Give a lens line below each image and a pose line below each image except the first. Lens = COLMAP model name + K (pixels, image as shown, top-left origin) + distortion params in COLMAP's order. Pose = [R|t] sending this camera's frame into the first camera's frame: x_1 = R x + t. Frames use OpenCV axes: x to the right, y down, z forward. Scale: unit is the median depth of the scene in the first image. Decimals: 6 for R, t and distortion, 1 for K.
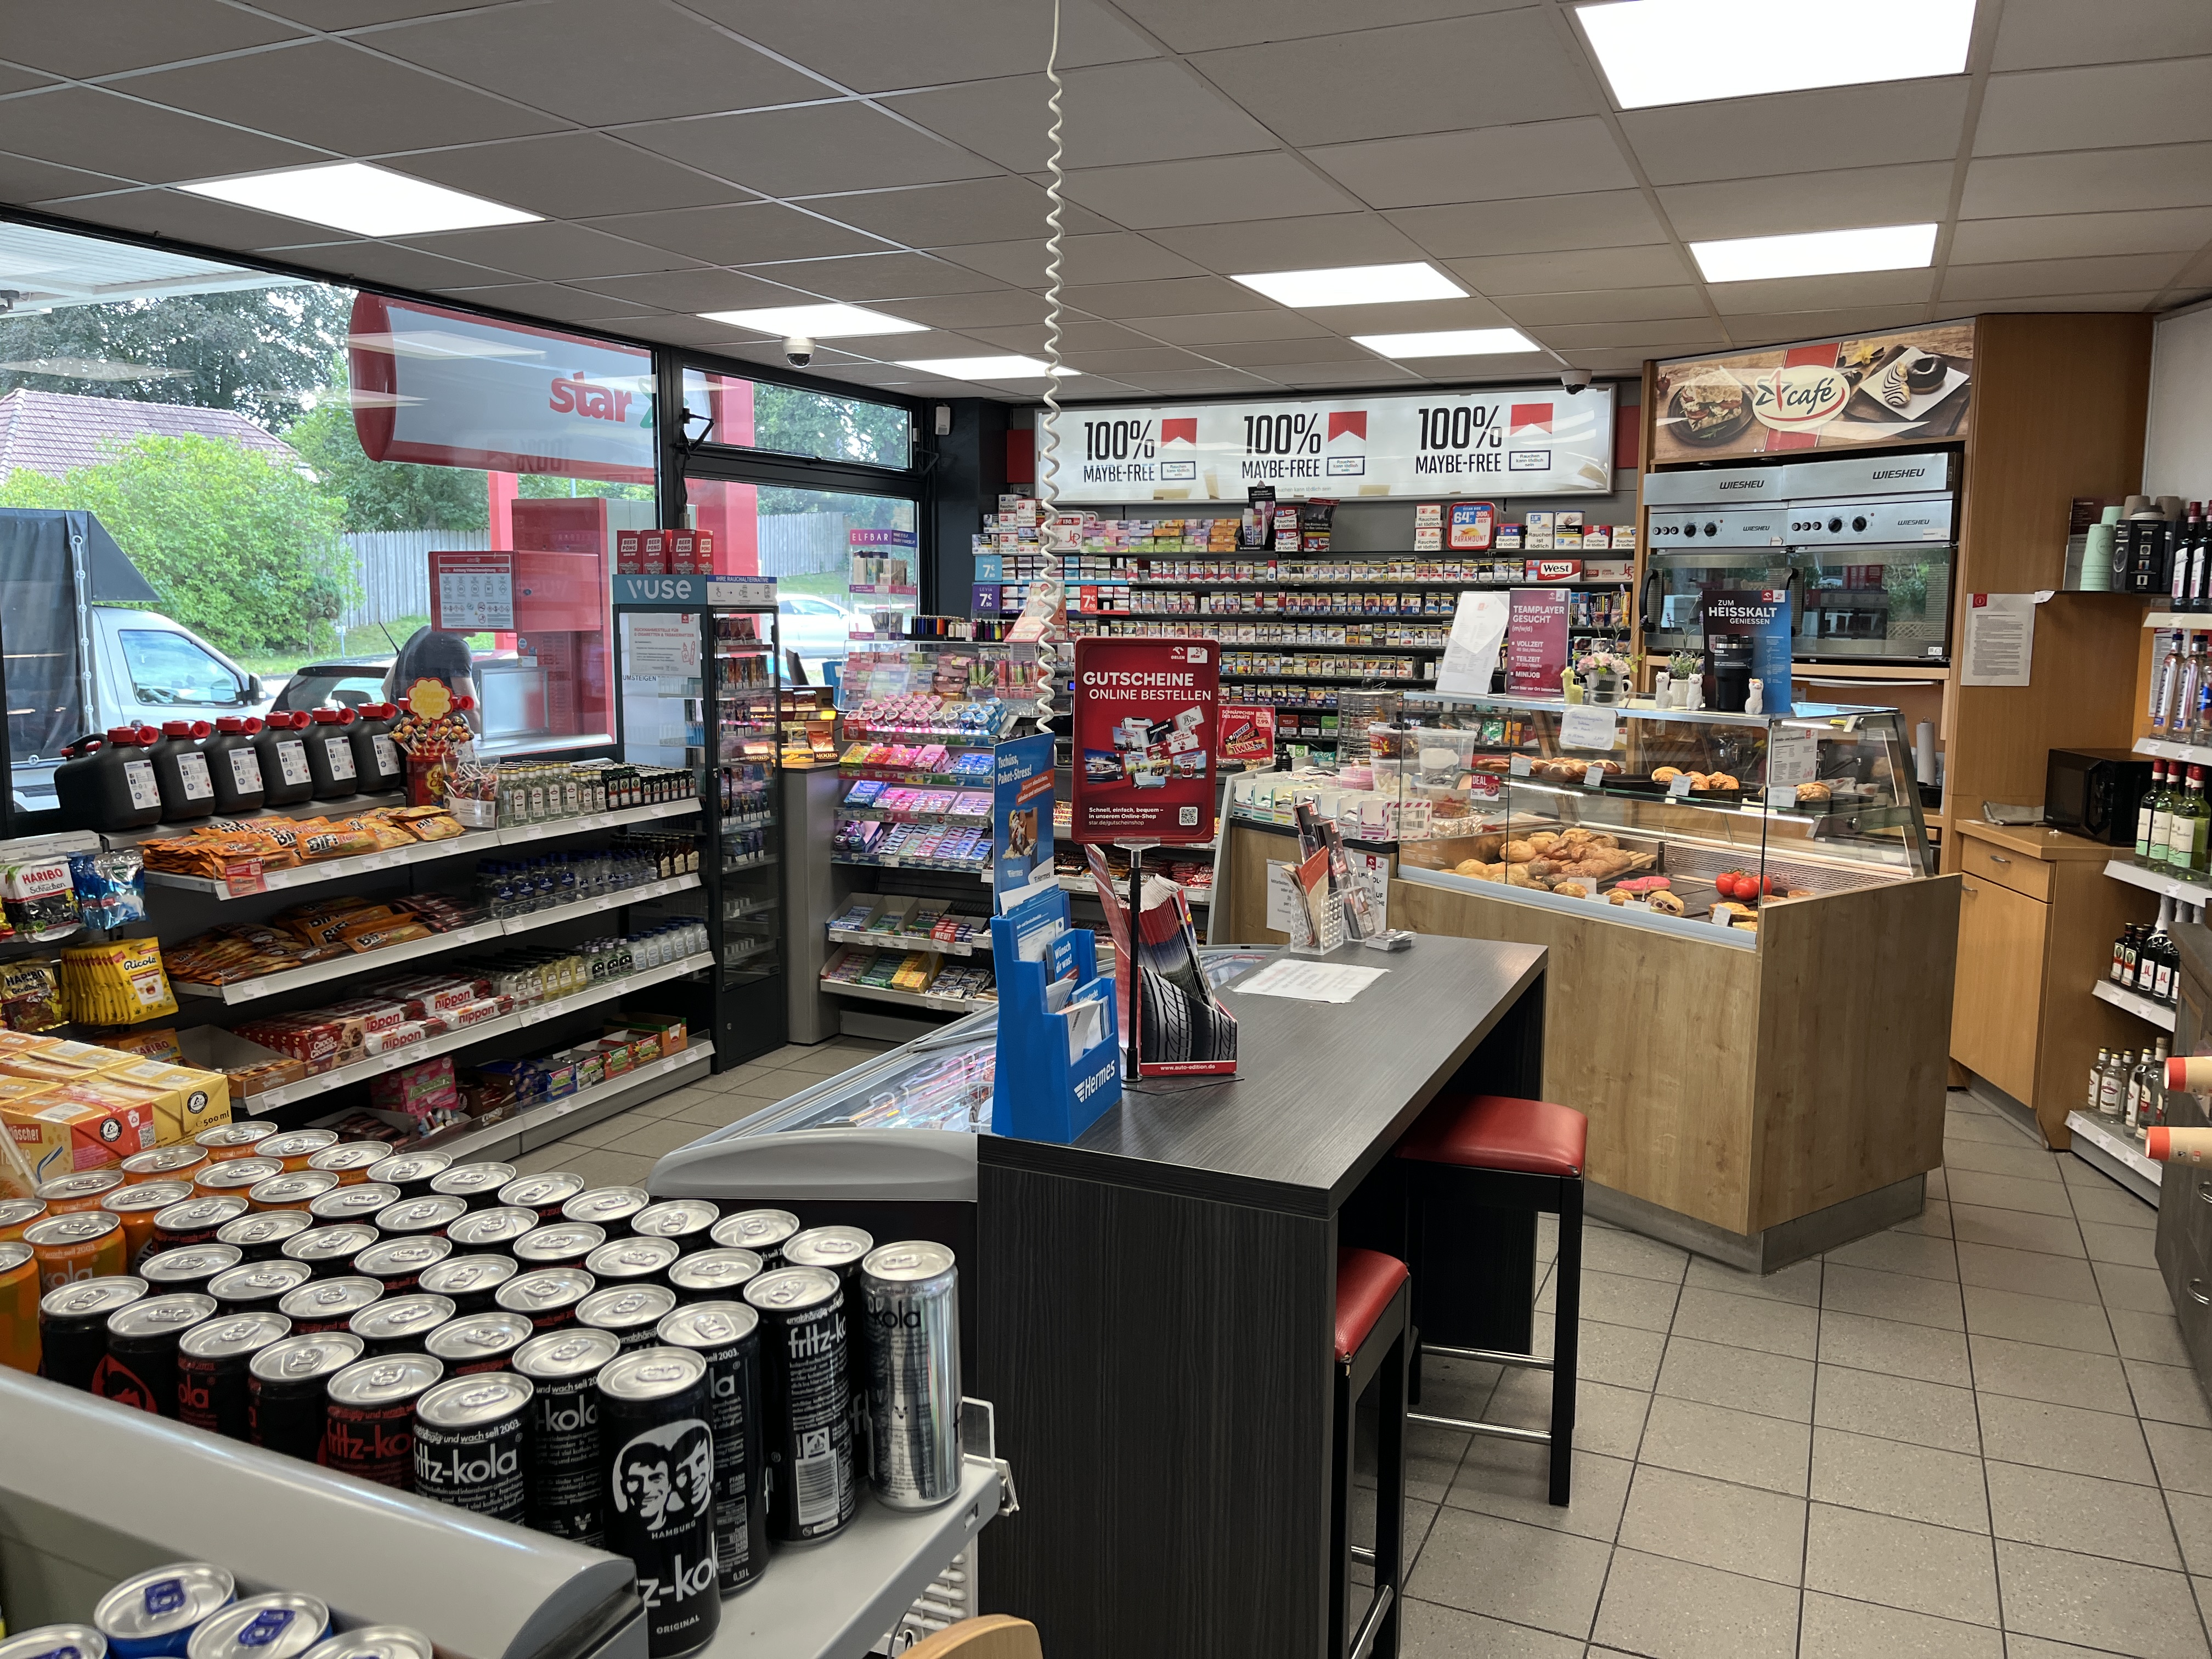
lens RADIAL K [[1651.3, 0, 1106.0], [0, 1651.3, 829.5], [0, 0, 1]] dist [0.053881, -0.096162]
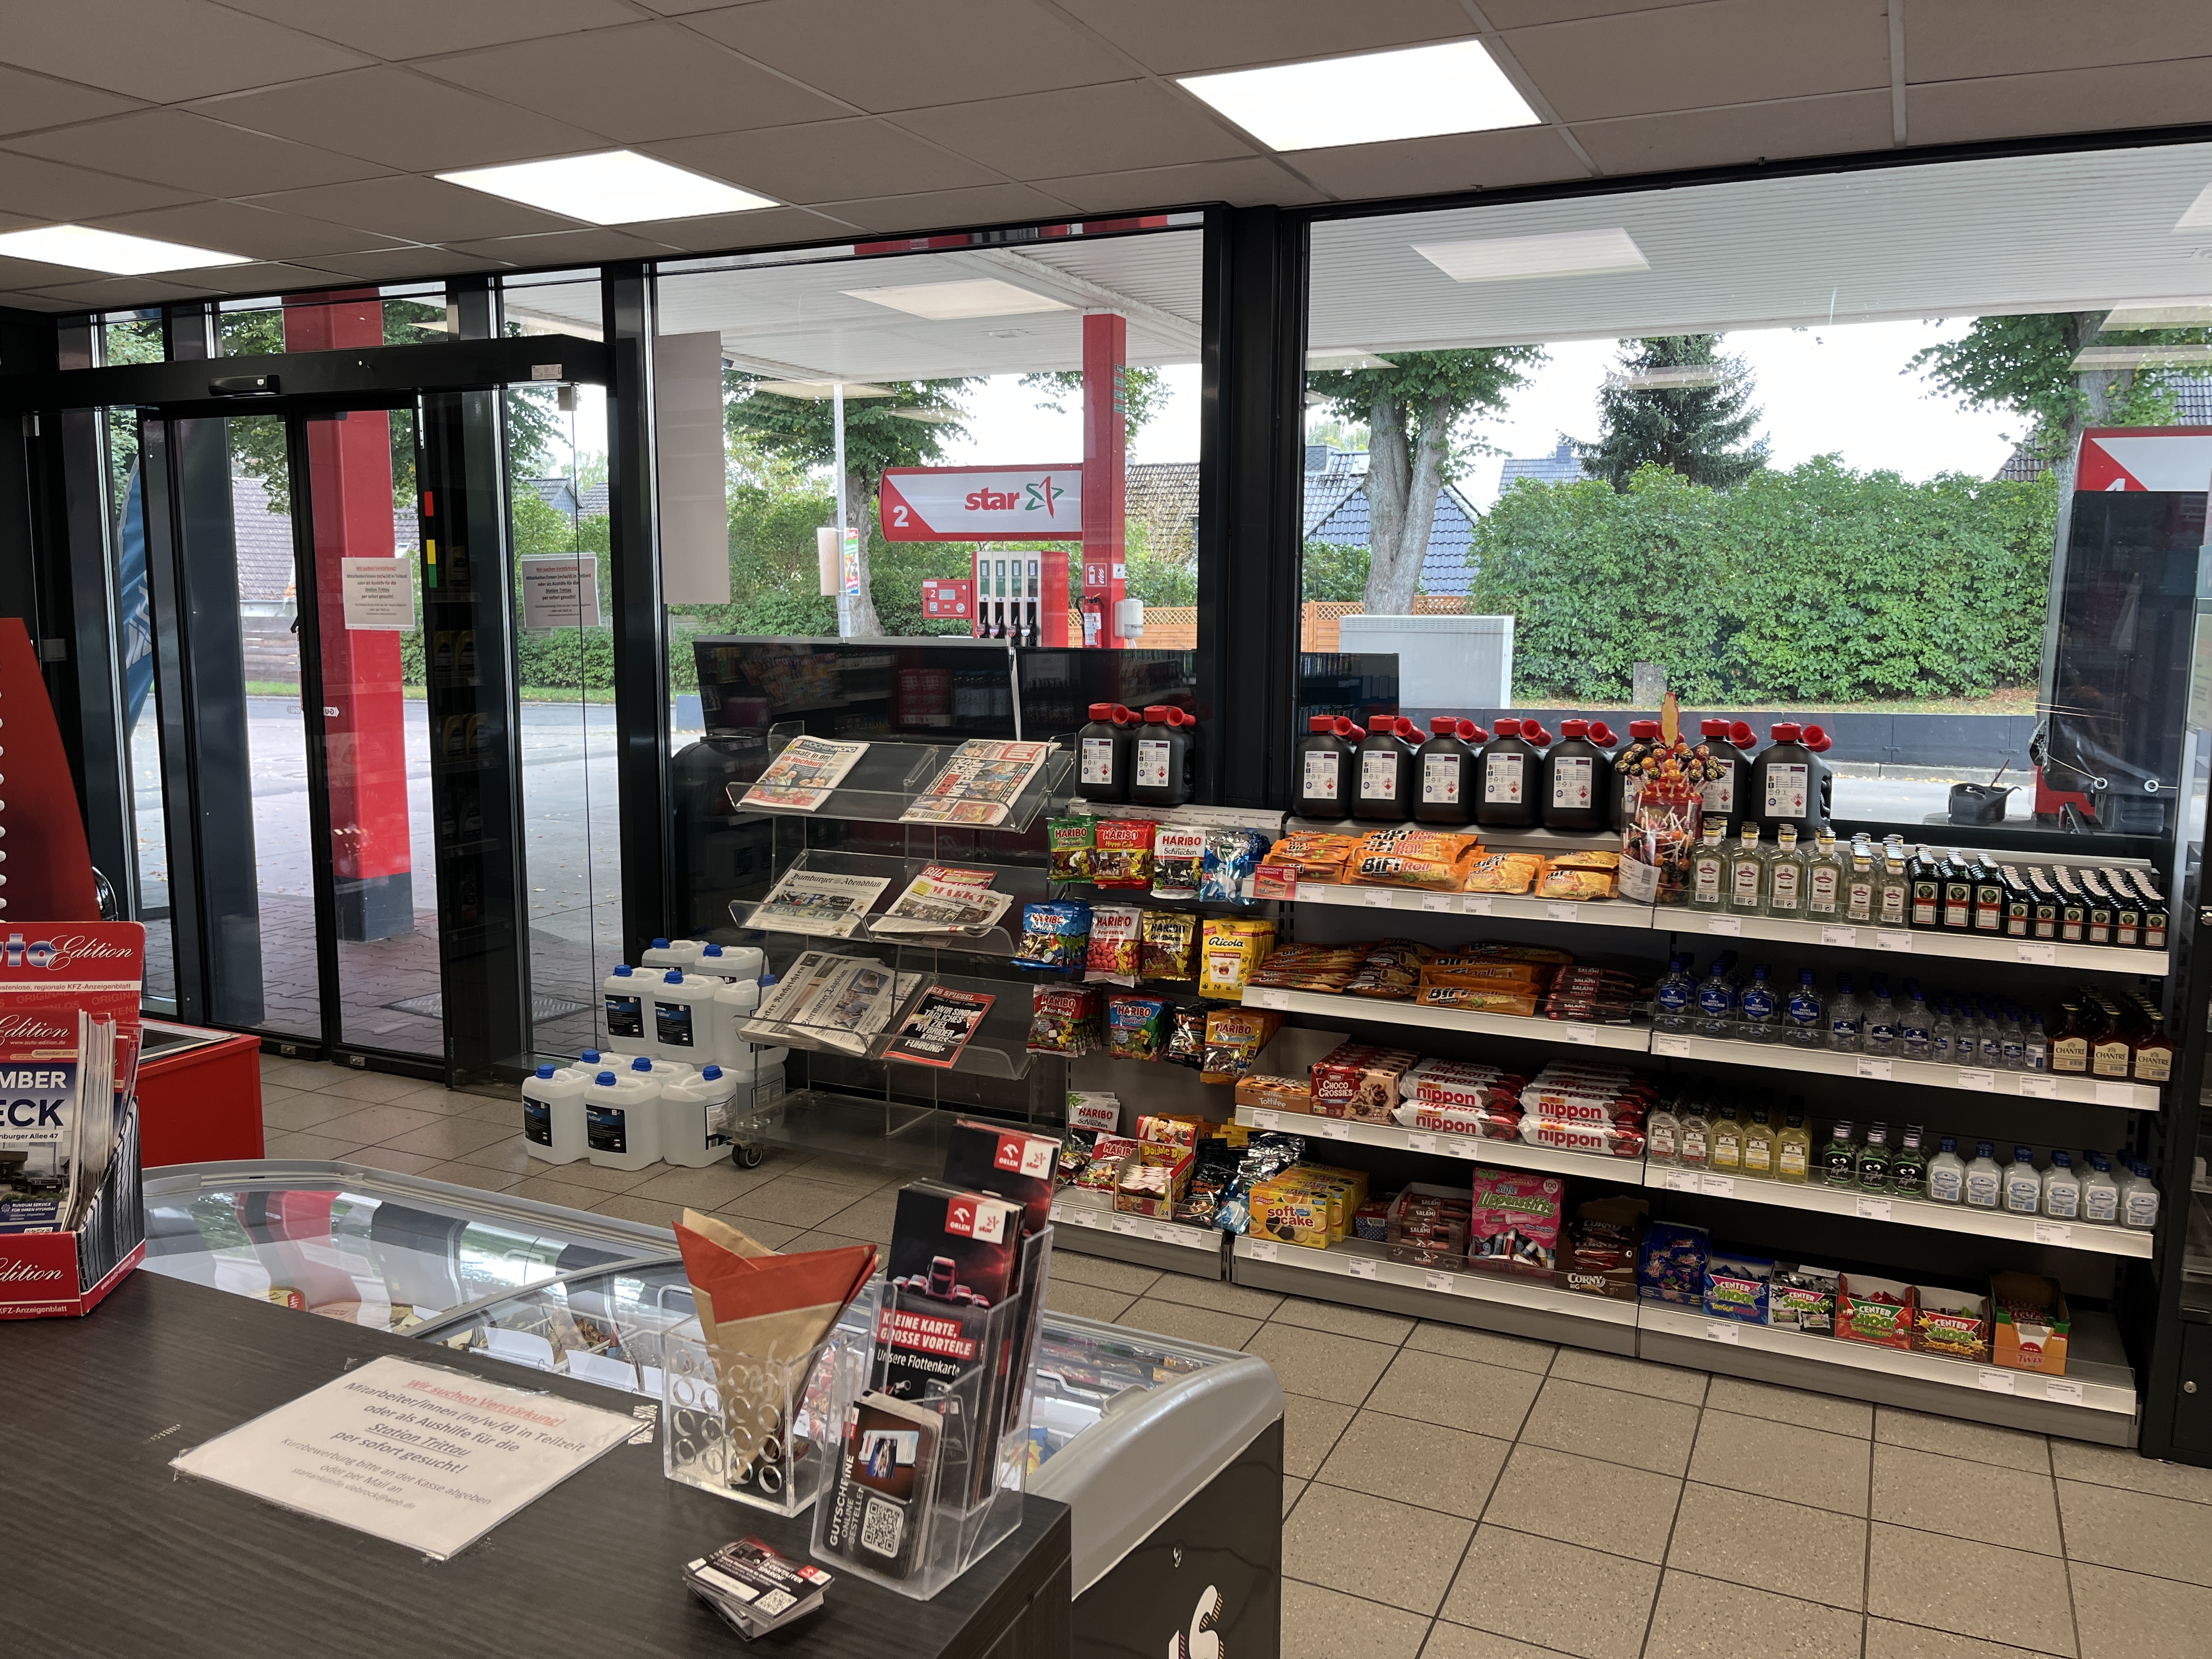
lens RADIAL K [[1672.1, 0, 1118.2], [0, 1672.1, 814.7], [0, 0, 1]] dist [0.073600, -0.097584]
pose [[-0.012086, 0.128406, -0.991648, 0.258966], [-0.146876, 0.980736, 0.128783, -0.072078], [0.989081, 0.147206, 0.007007, 0.553314]]
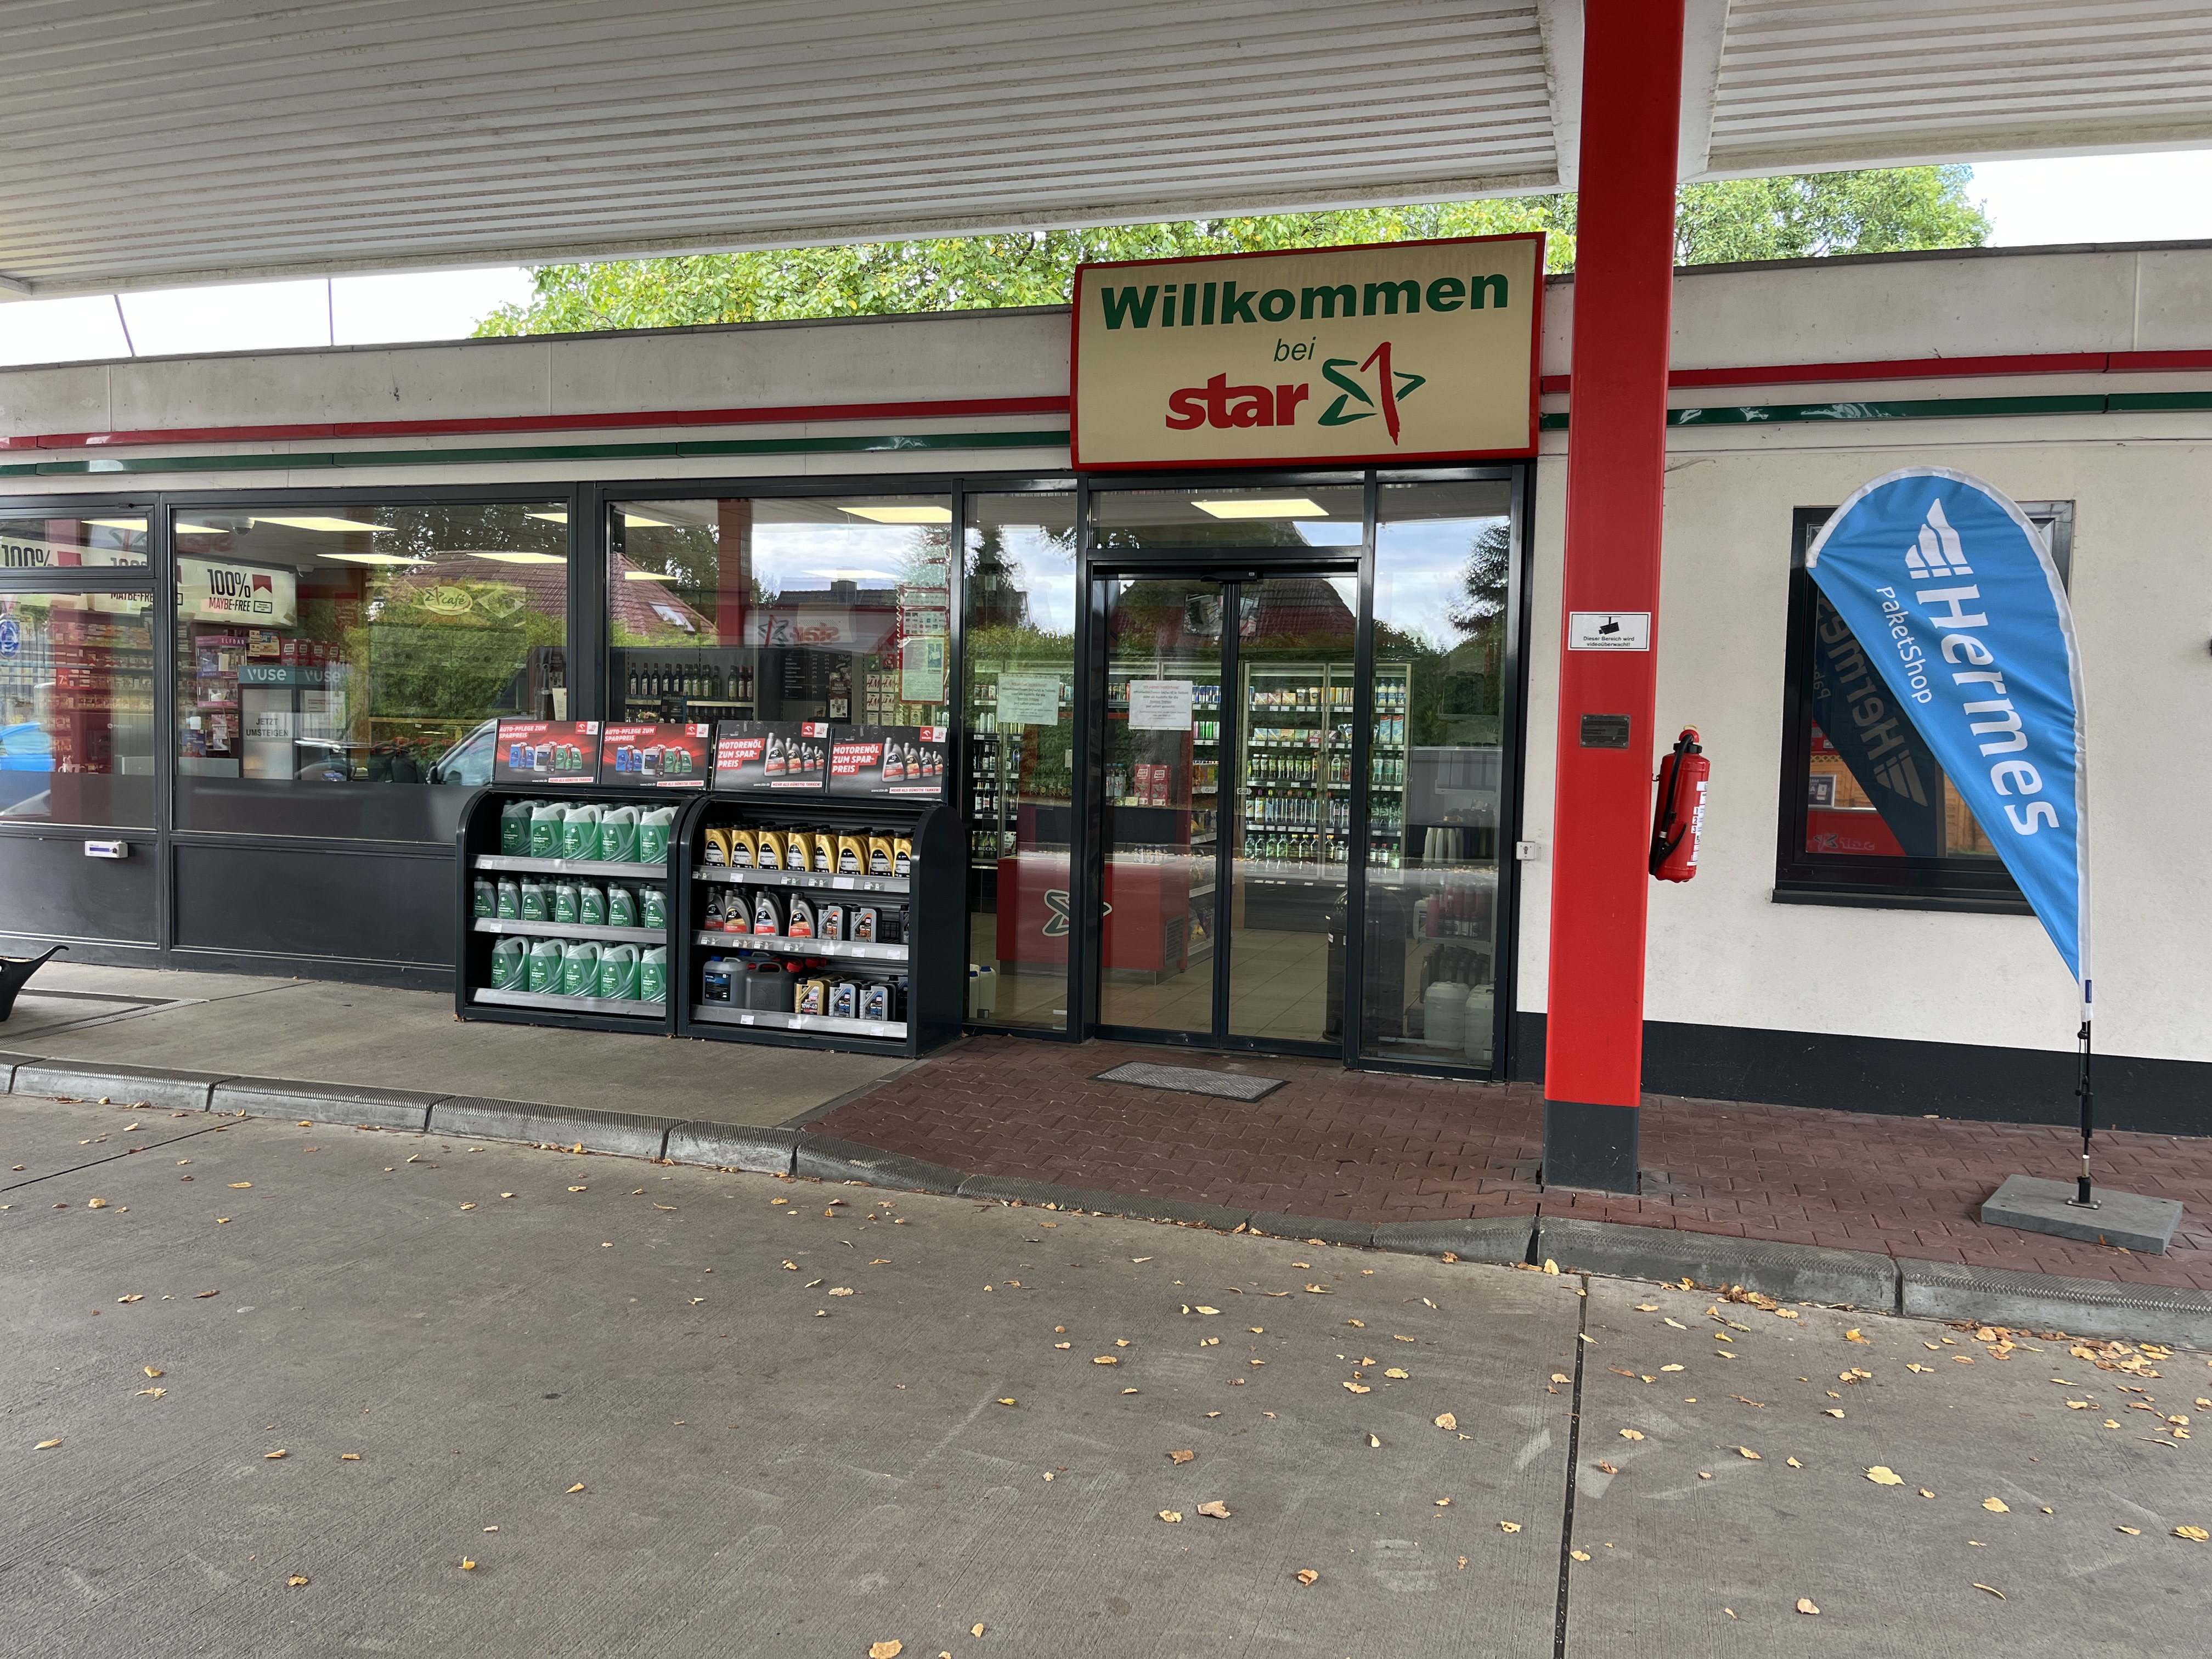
lens RADIAL K [[1651.3, 0, 1106.0], [0, 1651.3, 829.5], [0, 0, 1]] dist [0.053881, -0.096162]
pose [[-0.103929, -0.067423, 0.992297, -1.820996], [0.117114, 0.989929, 0.079528, -0.028510], [-0.987665, 0.124477, -0.094986, 0.361911]]
